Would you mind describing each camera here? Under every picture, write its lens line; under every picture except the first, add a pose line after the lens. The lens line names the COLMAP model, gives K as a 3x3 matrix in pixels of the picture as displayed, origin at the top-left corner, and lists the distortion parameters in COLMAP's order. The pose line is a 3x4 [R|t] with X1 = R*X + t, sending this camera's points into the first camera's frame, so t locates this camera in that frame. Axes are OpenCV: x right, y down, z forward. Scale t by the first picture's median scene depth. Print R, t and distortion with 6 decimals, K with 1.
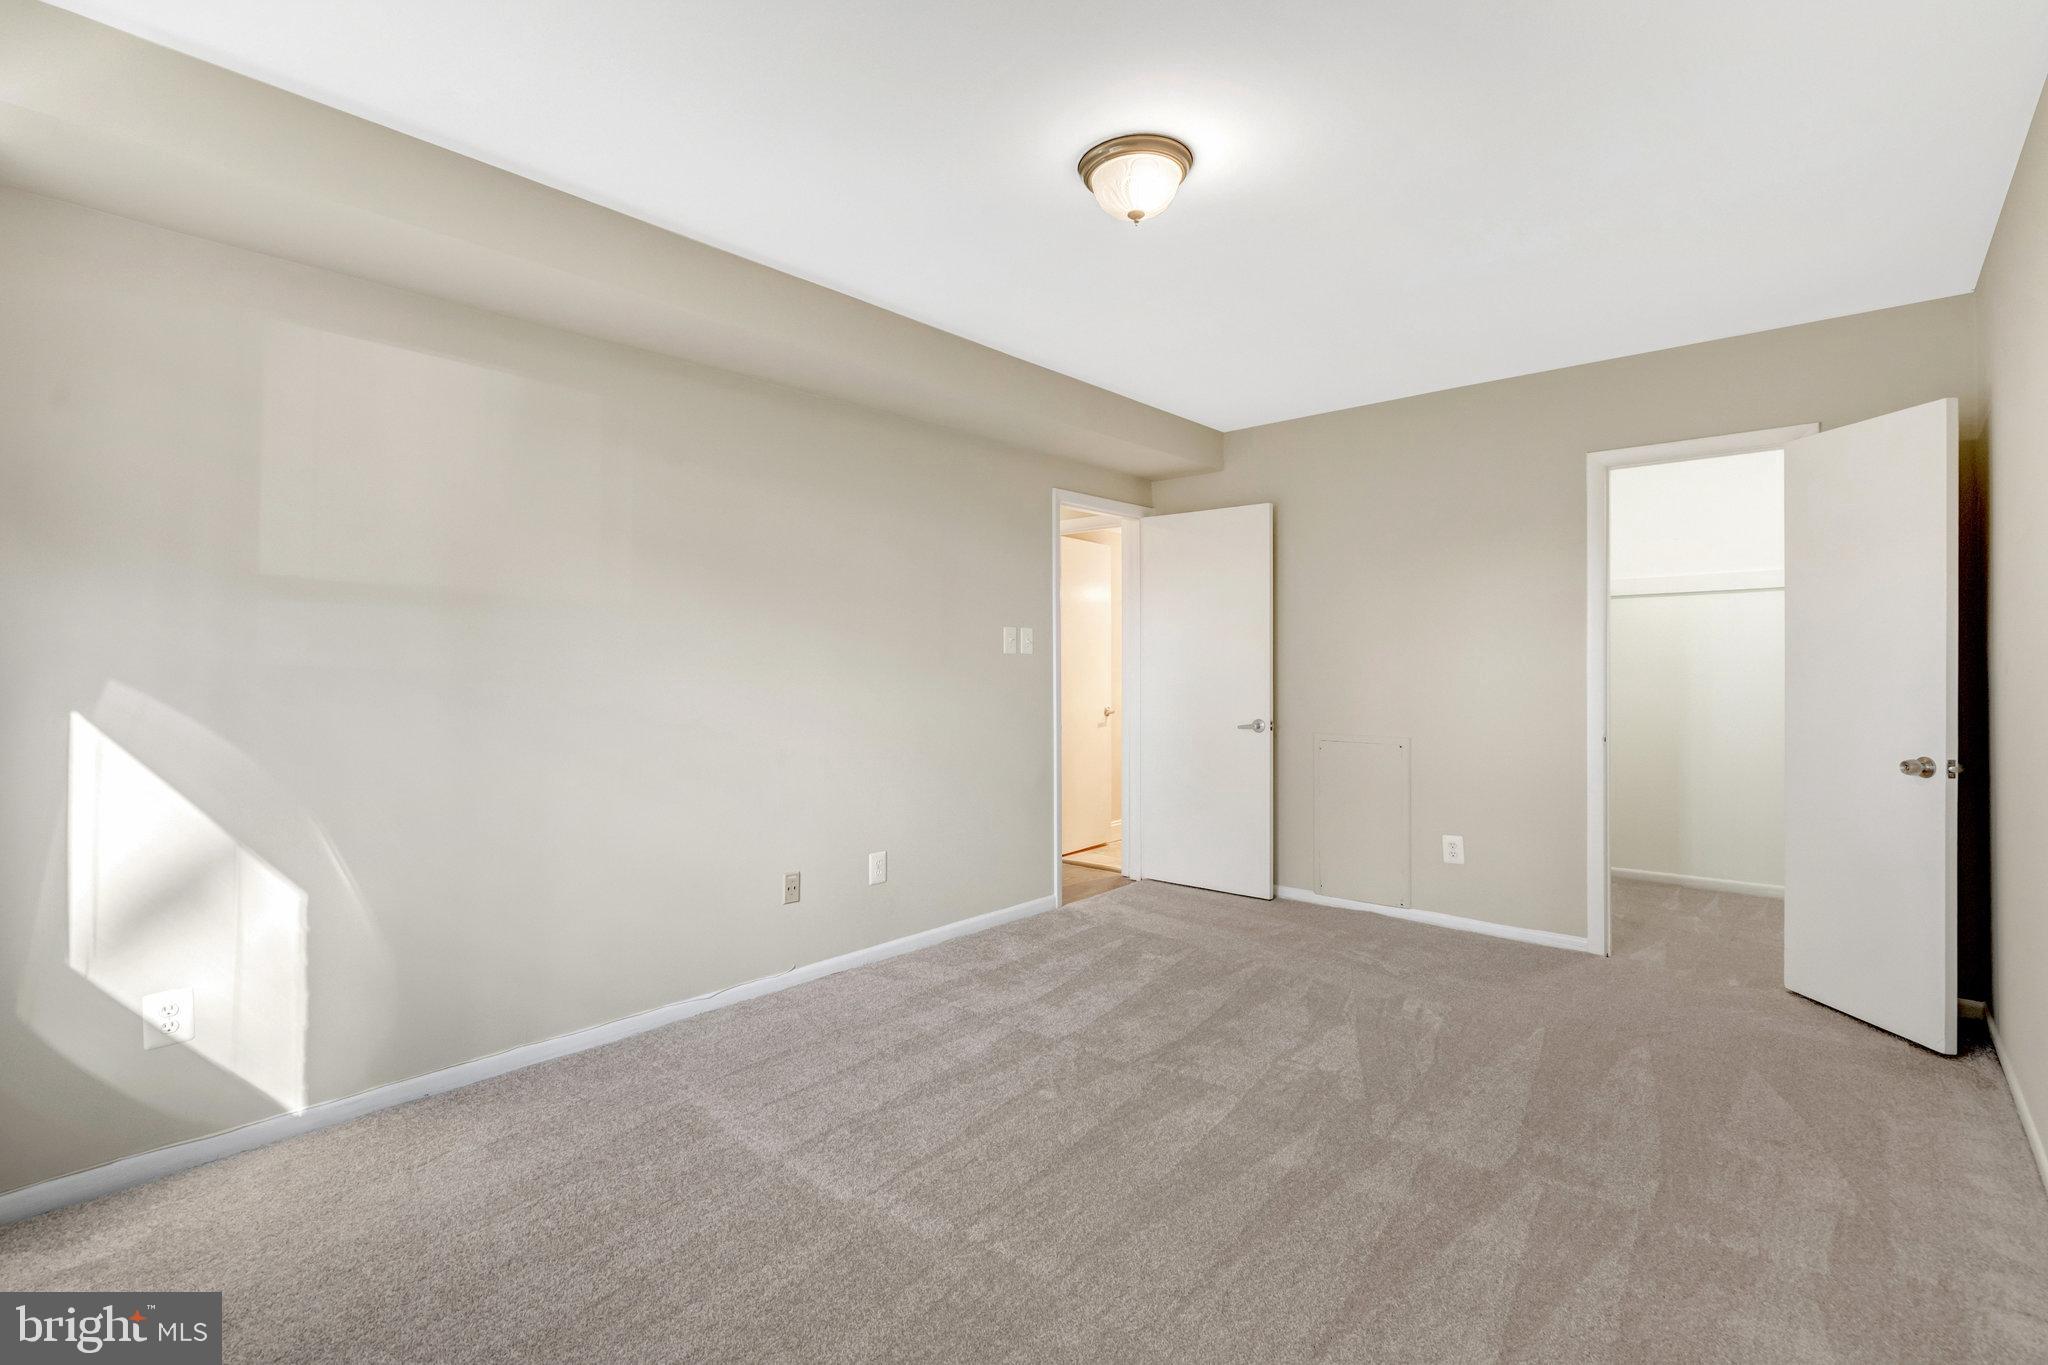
lens RADIAL K [[942.6, 0, 1026.8], [0, 942.6, 656.8], [0, 0, 1]] dist [-0.000564, 0.000786]
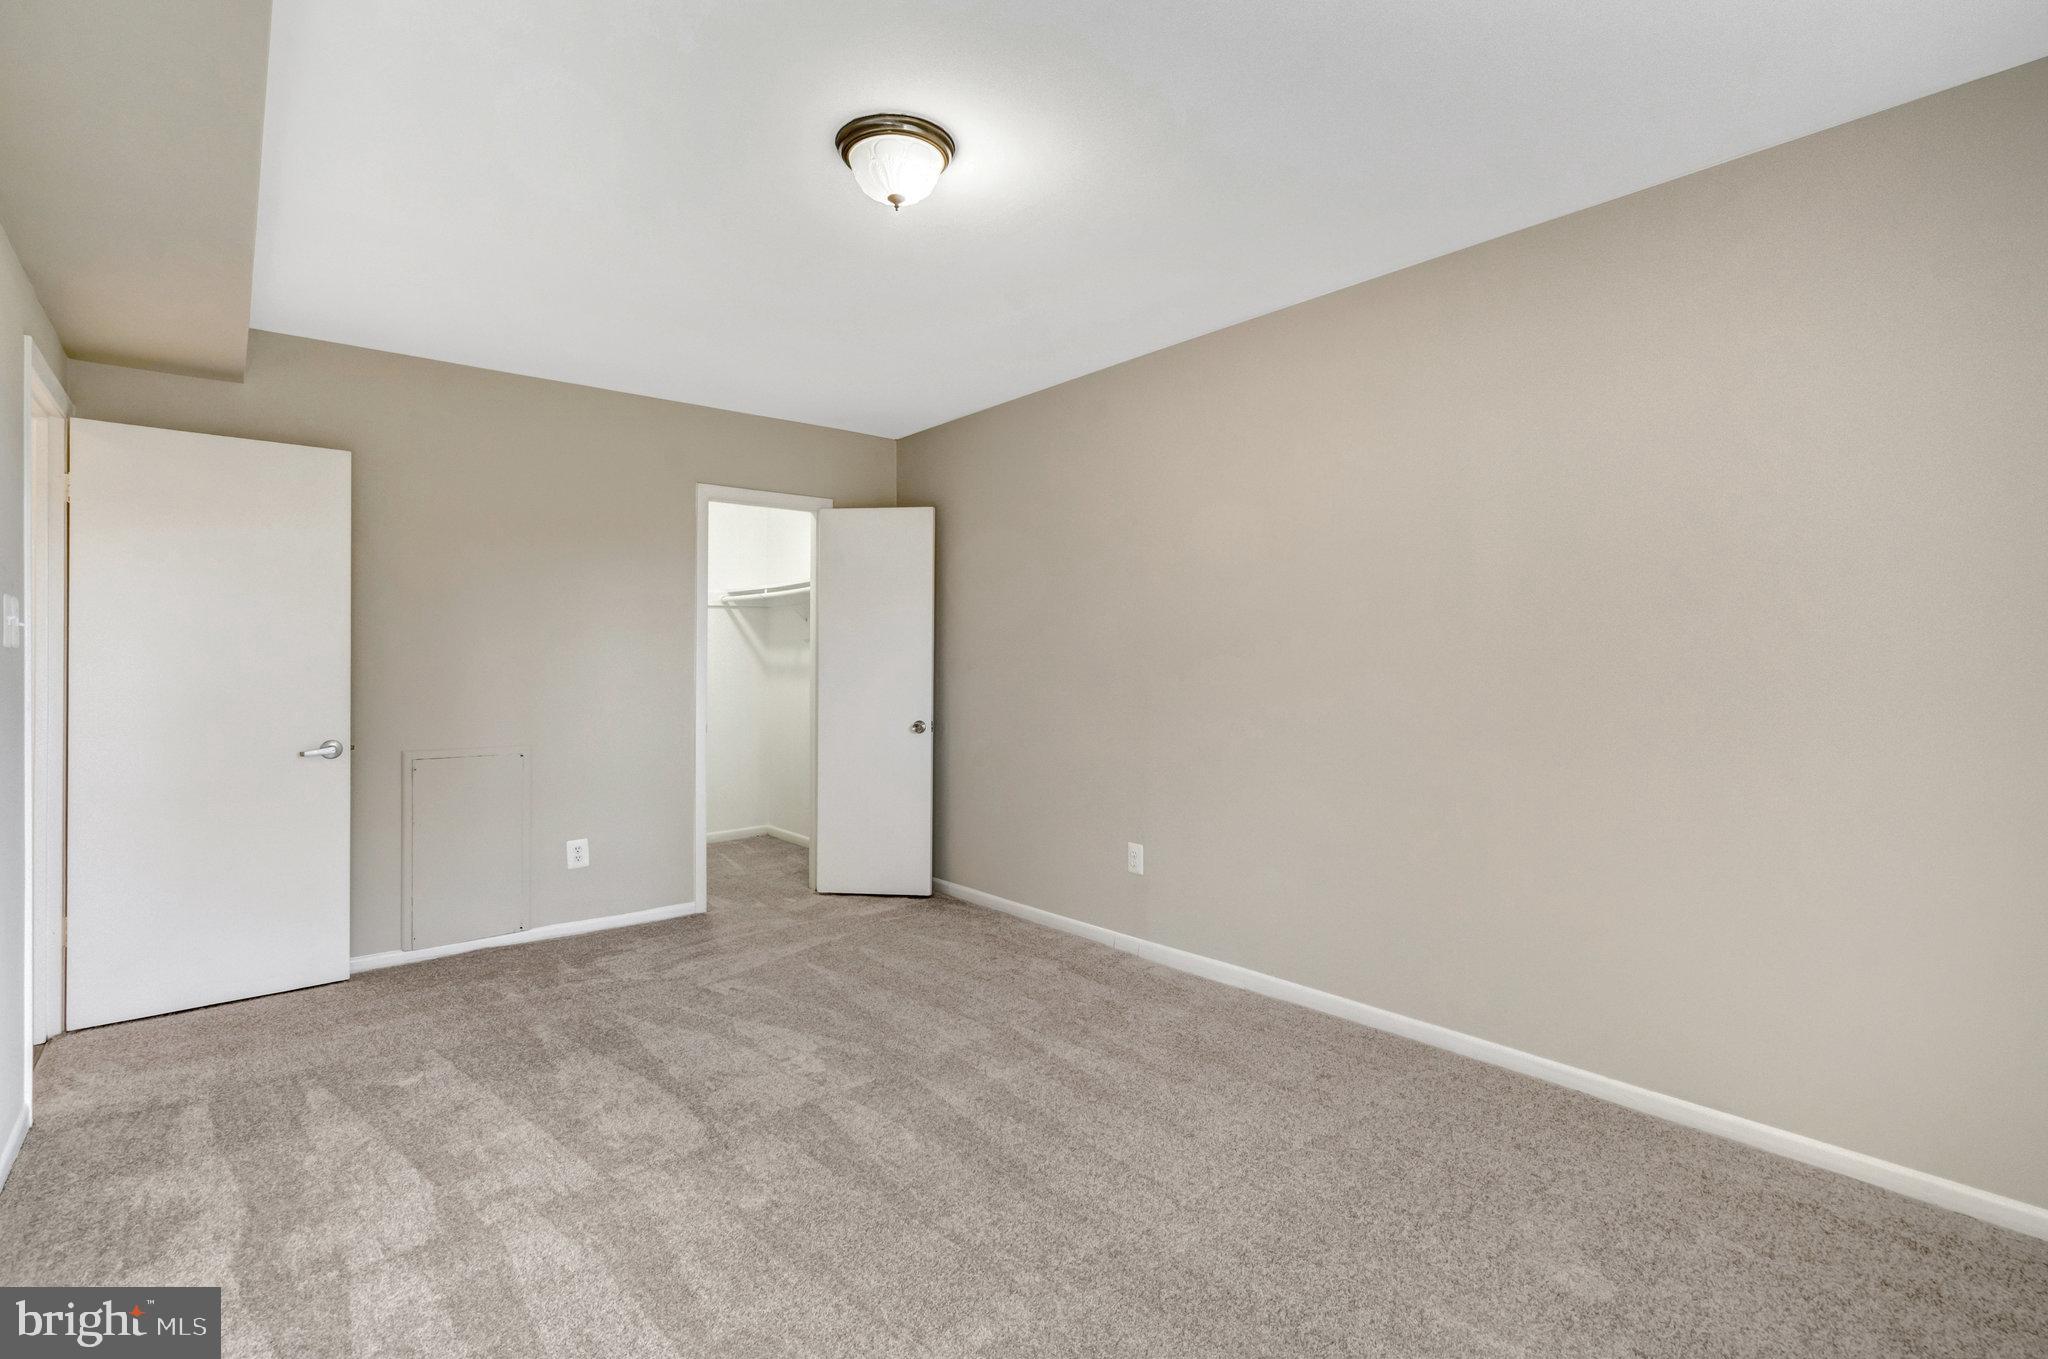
lens RADIAL K [[942.6, 0, 1026.8], [0, 942.6, 653.8], [0, 0, 1]] dist [-0.000564, 0.000786]
pose [[0.144173, 0.004110, 0.989544, -0.577372], [-0.009194, 0.999954, -0.002814, -0.007355], [-0.989510, -0.008693, 0.144204, 0.501277]]
